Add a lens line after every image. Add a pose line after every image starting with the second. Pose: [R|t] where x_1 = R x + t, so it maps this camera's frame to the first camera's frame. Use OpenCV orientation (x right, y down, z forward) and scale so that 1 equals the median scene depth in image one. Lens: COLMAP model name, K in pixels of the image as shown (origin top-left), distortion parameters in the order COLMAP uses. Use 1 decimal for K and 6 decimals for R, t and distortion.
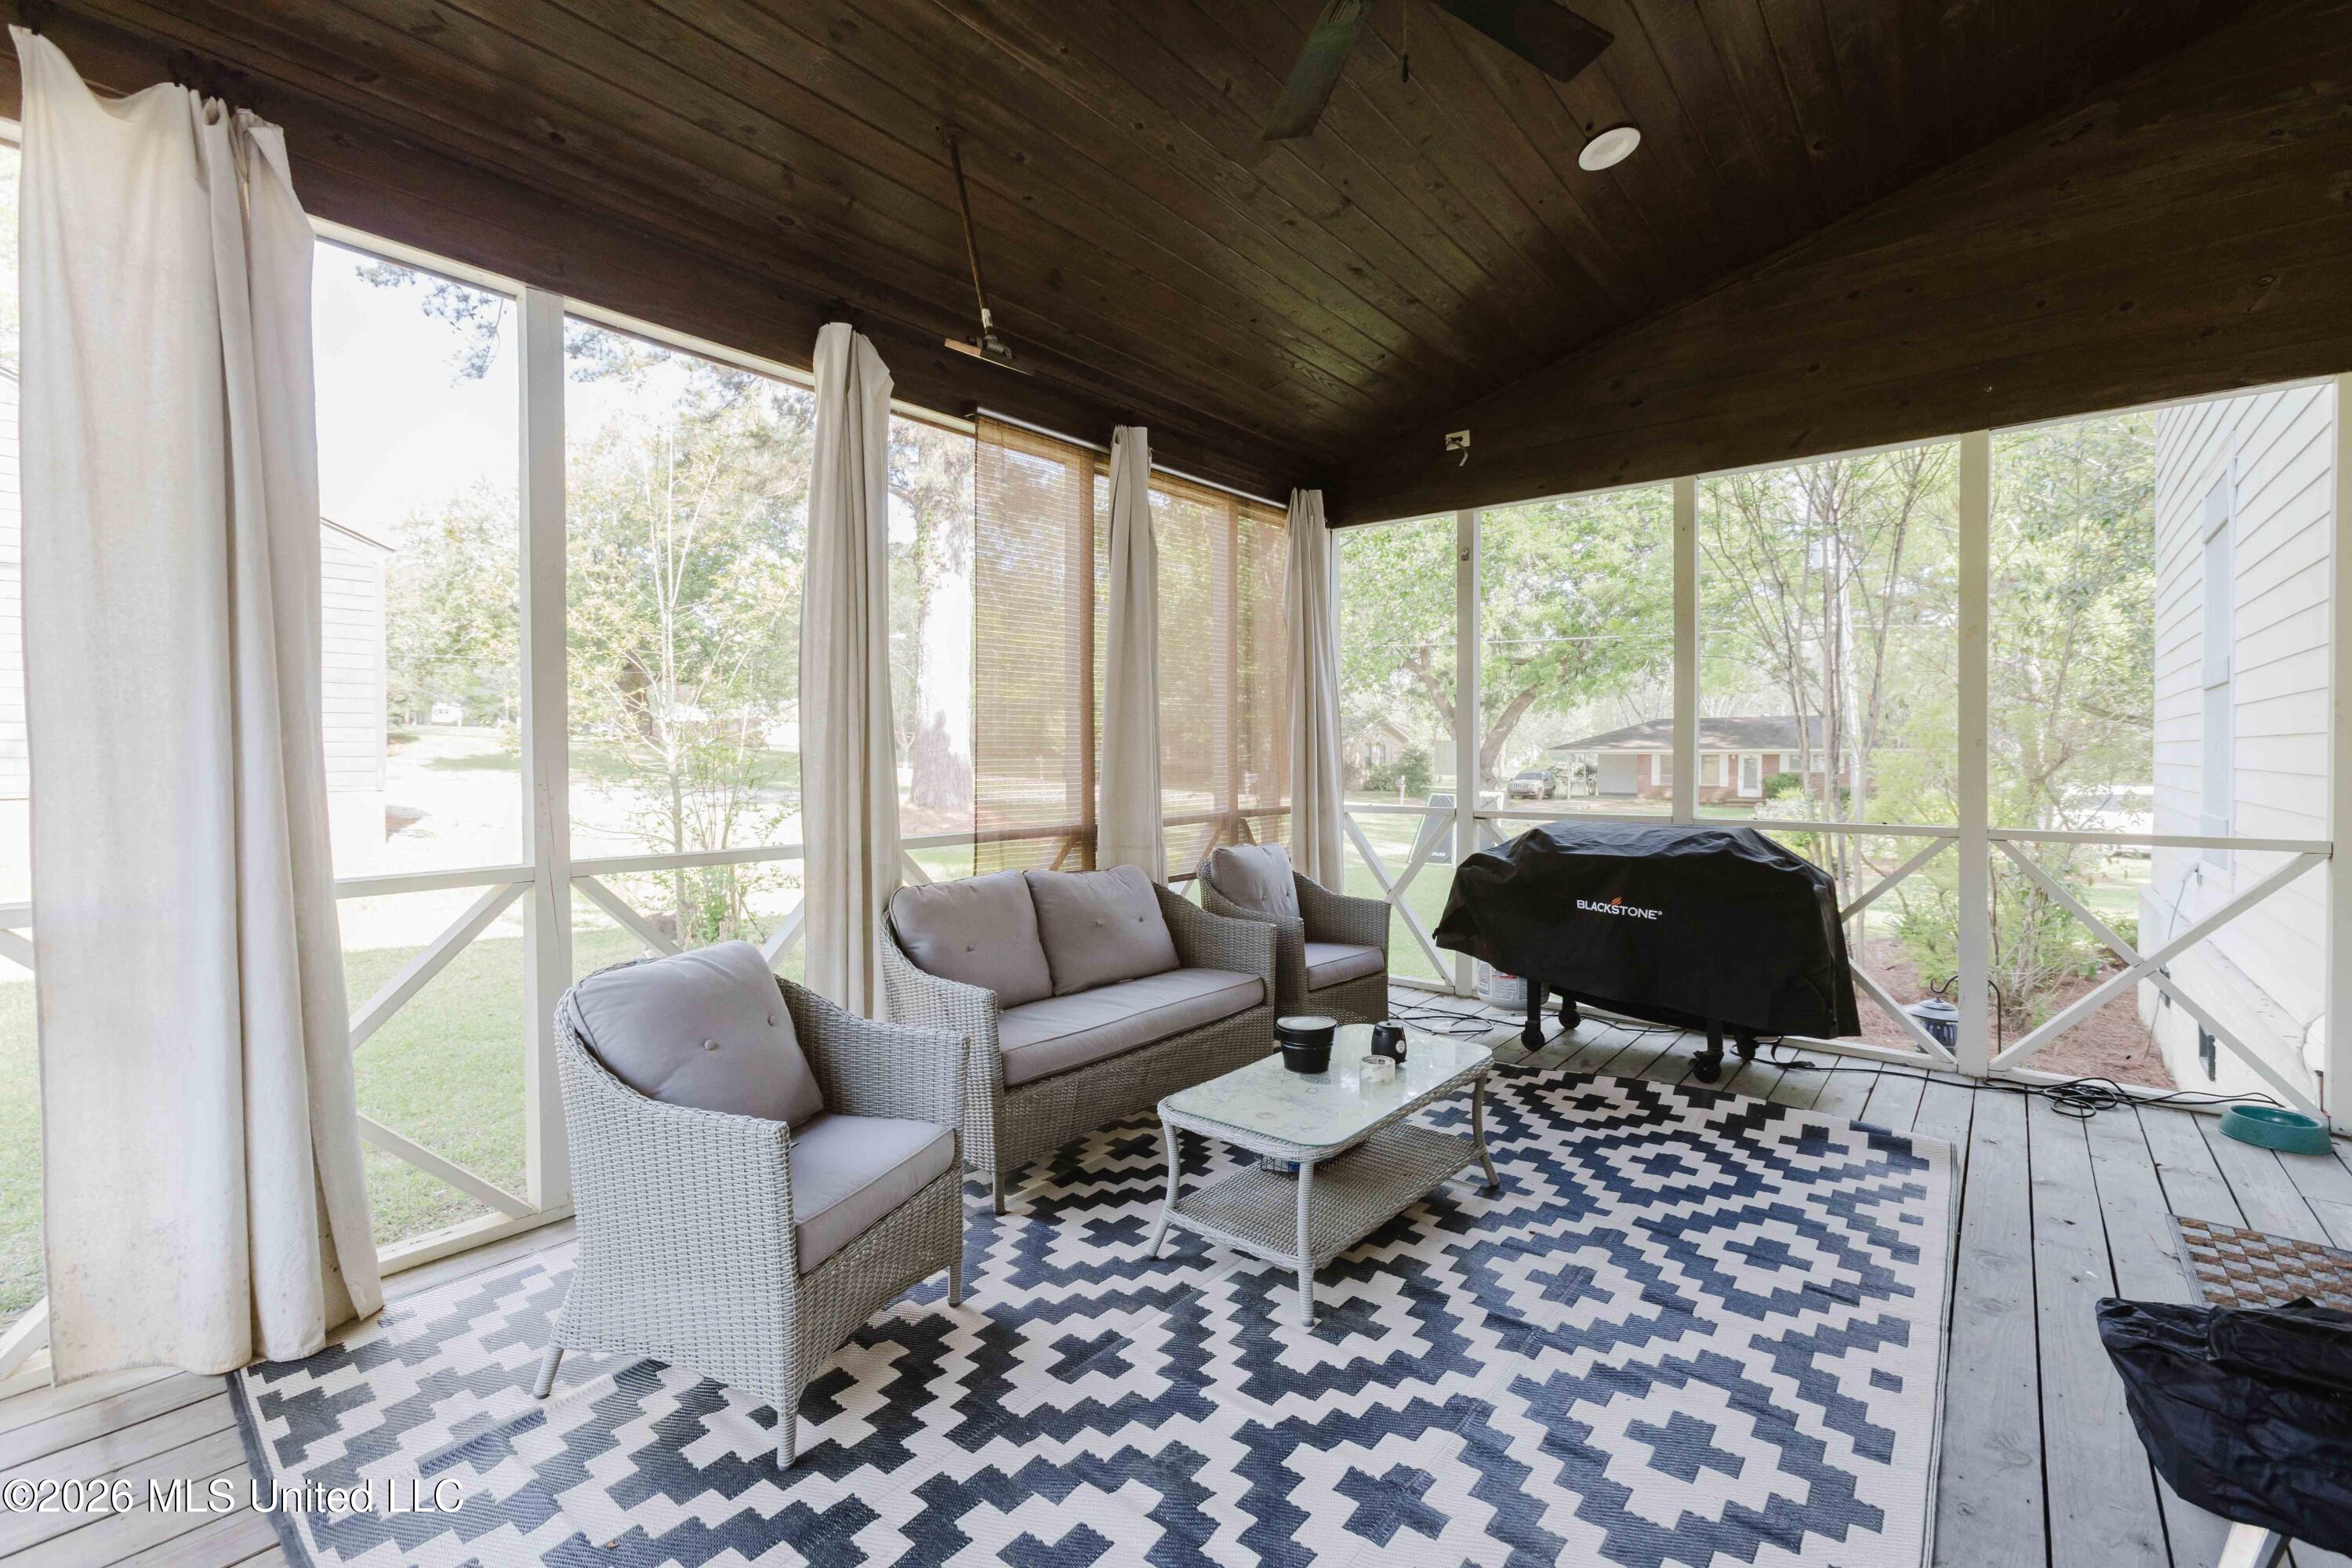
lens RADIAL K [[1031.0, 0, 1171.7], [0, 1031.0, 768.2], [0, 0, 1]] dist [0.001296, 0.000245]
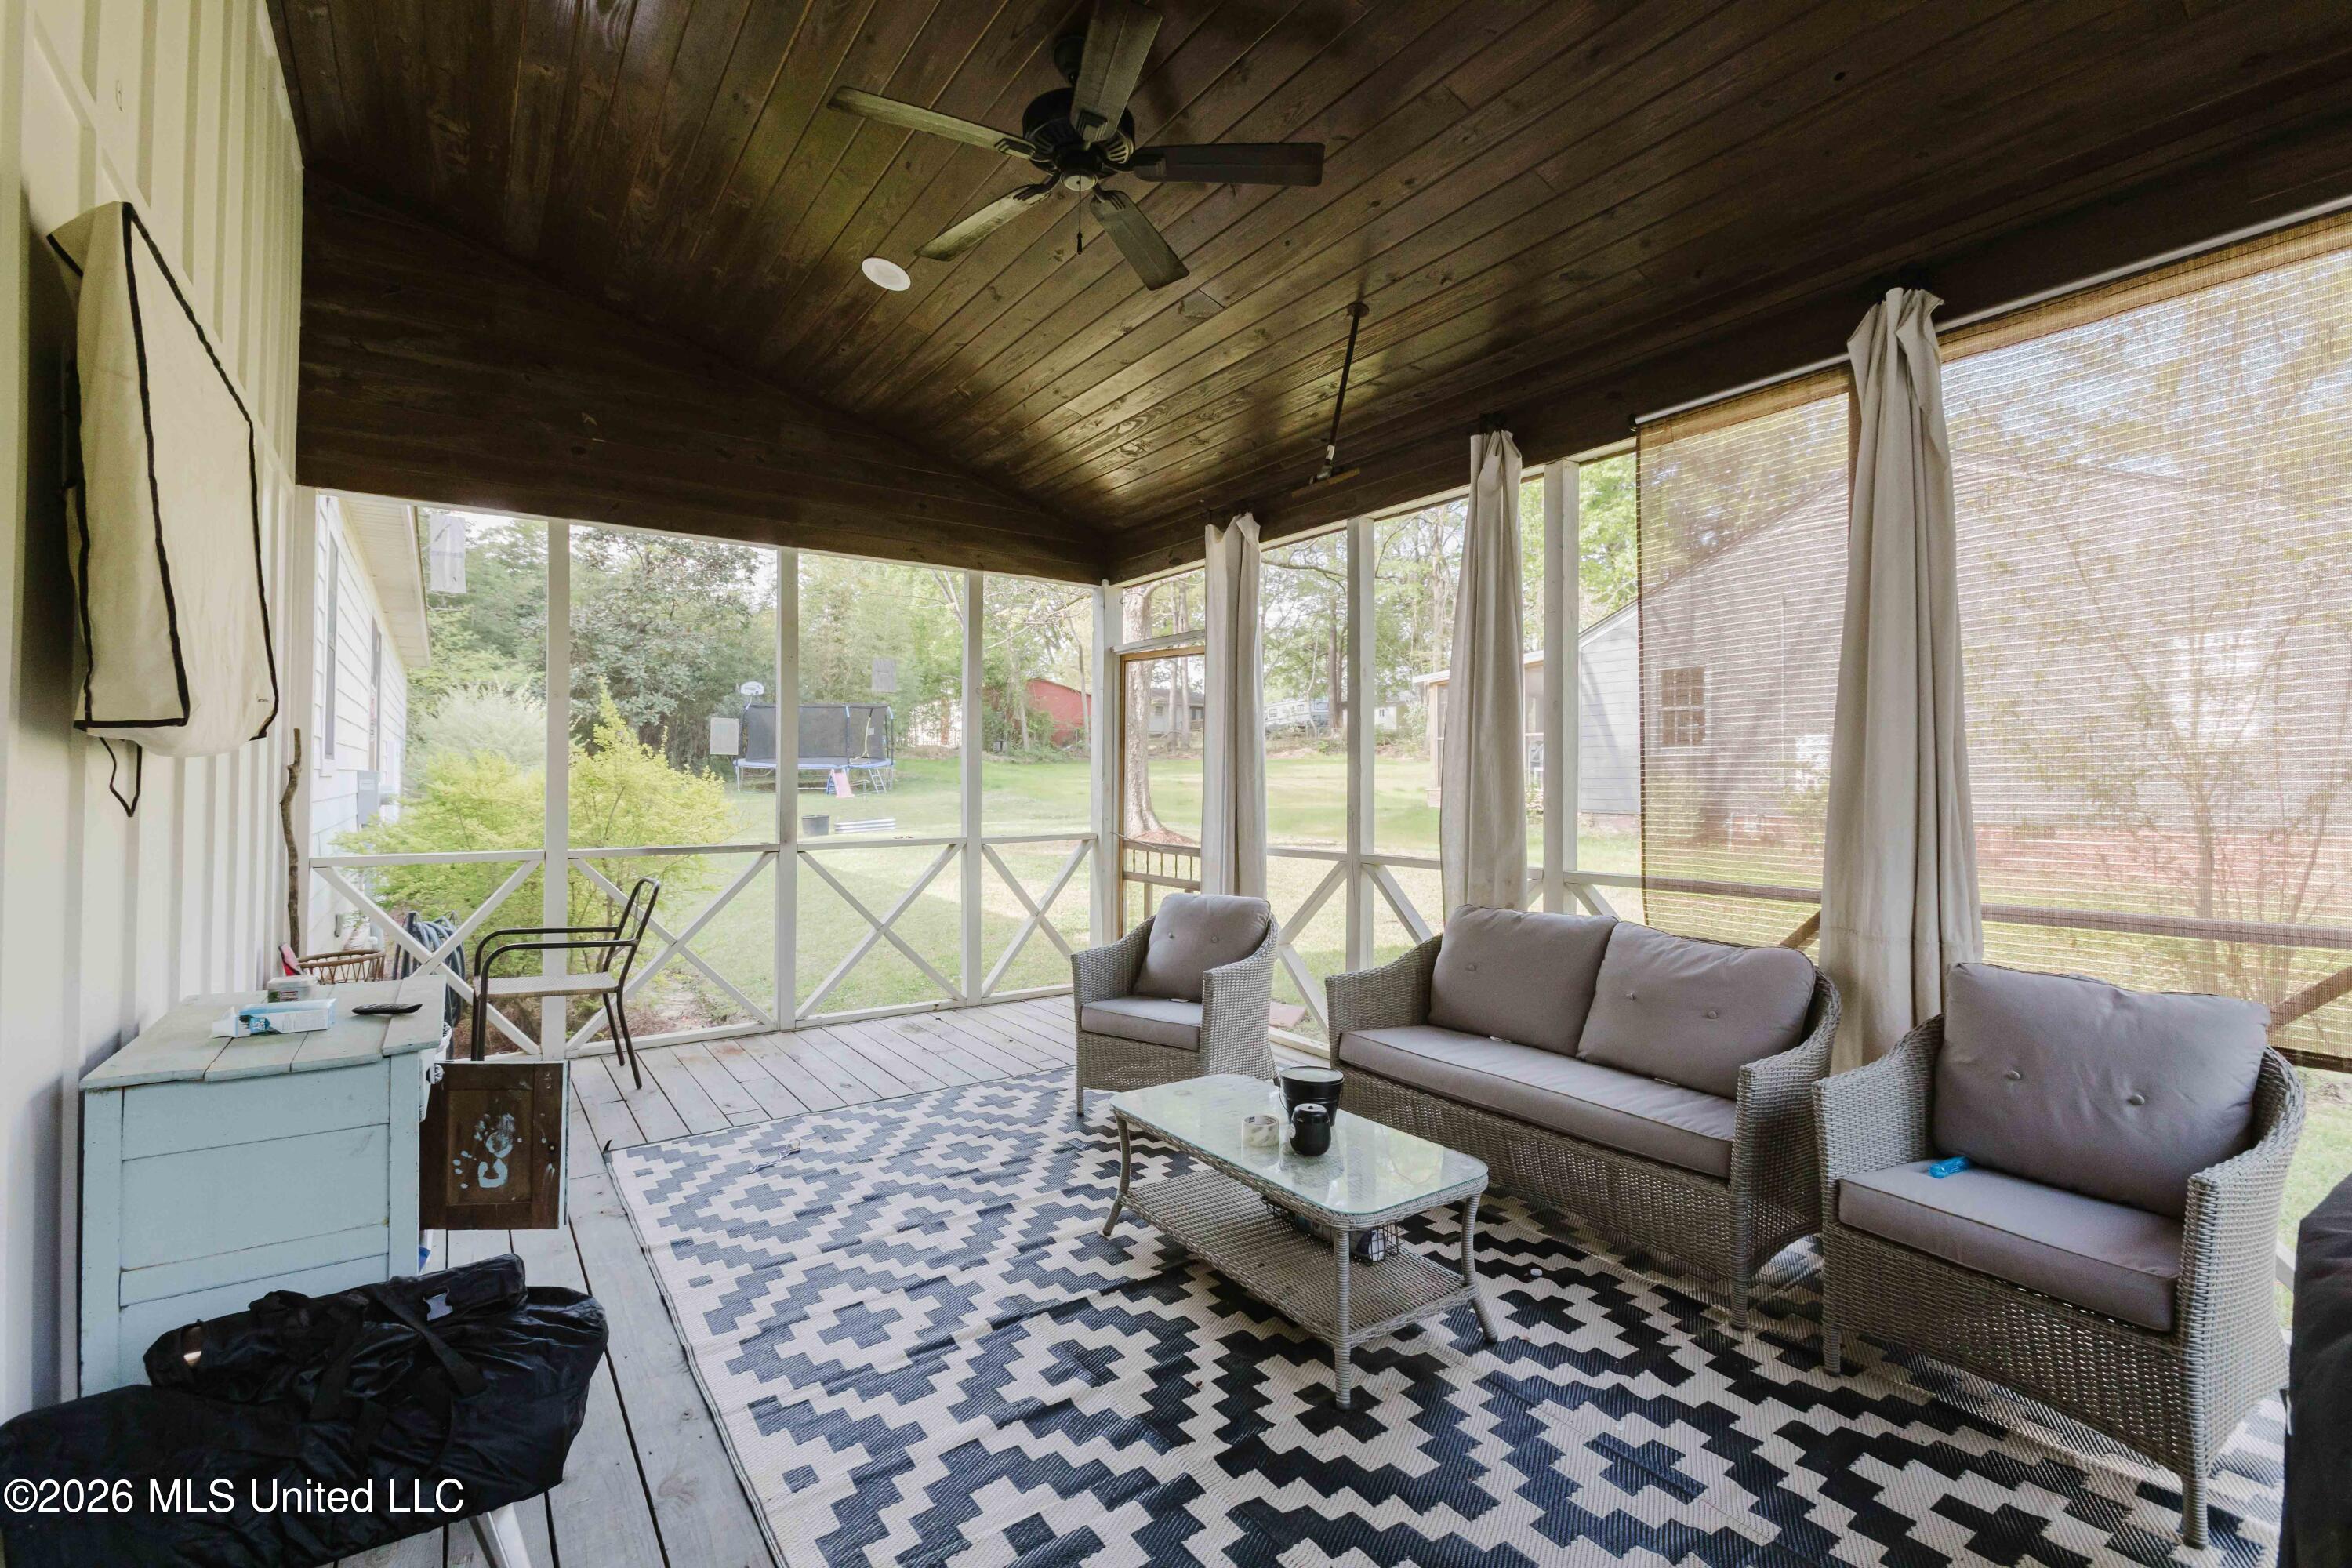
lens RADIAL K [[1031.0, 0, 1171.7], [0, 1031.0, 768.2], [0, 0, 1]] dist [0.001296, 0.000245]
pose [[-0.269808, -0.007463, -0.962885, 1.128105], [-0.016505, 0.999859, -0.003125, -0.034040], [0.962773, 0.015049, -0.269893, 1.174383]]
